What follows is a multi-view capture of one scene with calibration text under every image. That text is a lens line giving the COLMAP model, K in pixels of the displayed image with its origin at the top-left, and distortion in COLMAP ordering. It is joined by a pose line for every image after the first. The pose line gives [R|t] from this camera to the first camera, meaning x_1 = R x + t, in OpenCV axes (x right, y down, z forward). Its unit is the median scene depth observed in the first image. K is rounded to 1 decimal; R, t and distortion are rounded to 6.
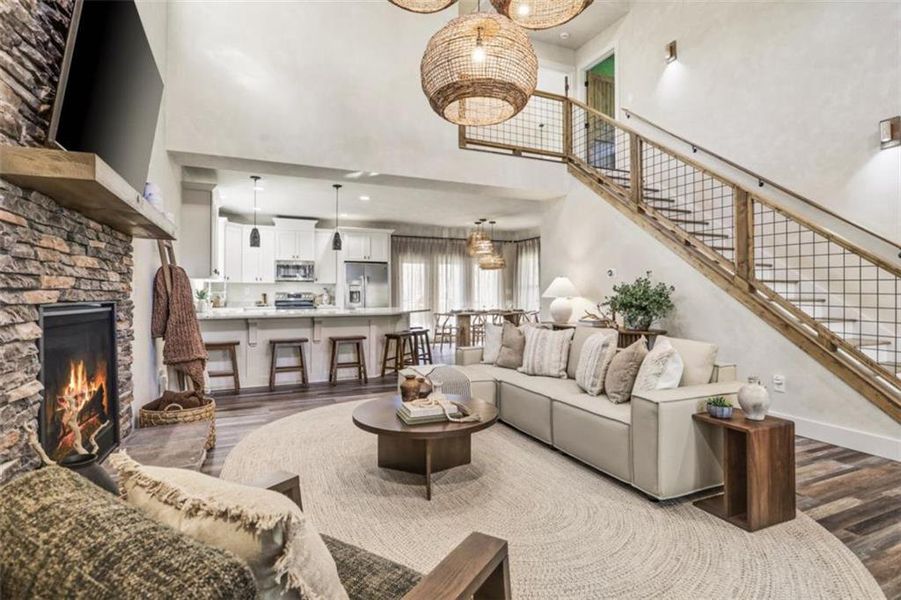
lens RADIAL K [[449.5, 0, 451.5], [0, 449.5, 294.7], [0, 0, 1]] dist [-0.005474, 0.001836]
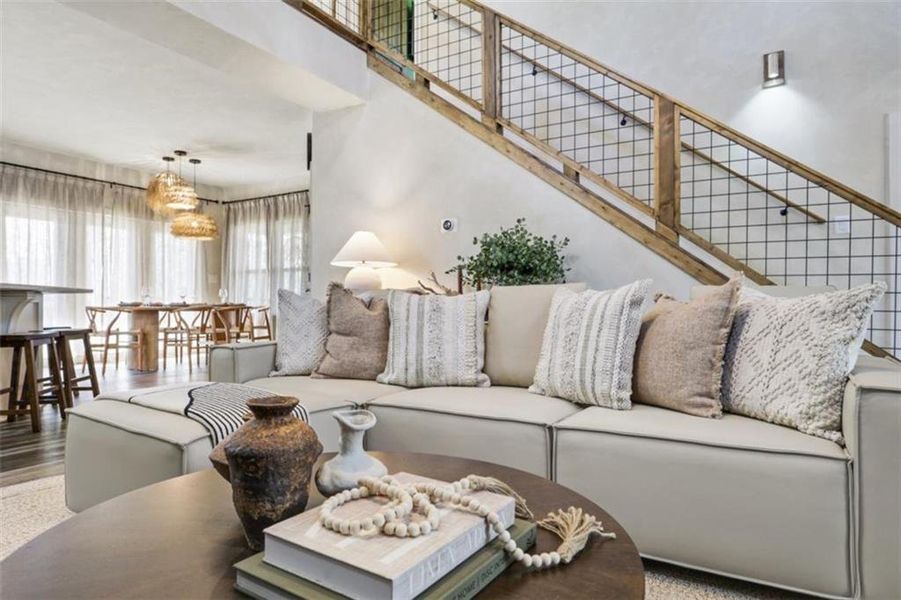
lens RADIAL K [[545.5, 0, 454.0], [0, 545.5, 305.6], [0, 0, 1]] dist [-0.008668, 0.000235]
pose [[0.818304, -0.000676, 0.574785, -0.077954], [-0.000807, 0.999997, 0.002324, 0.057228], [-0.574785, -0.002365, 0.818301, 0.314899]]
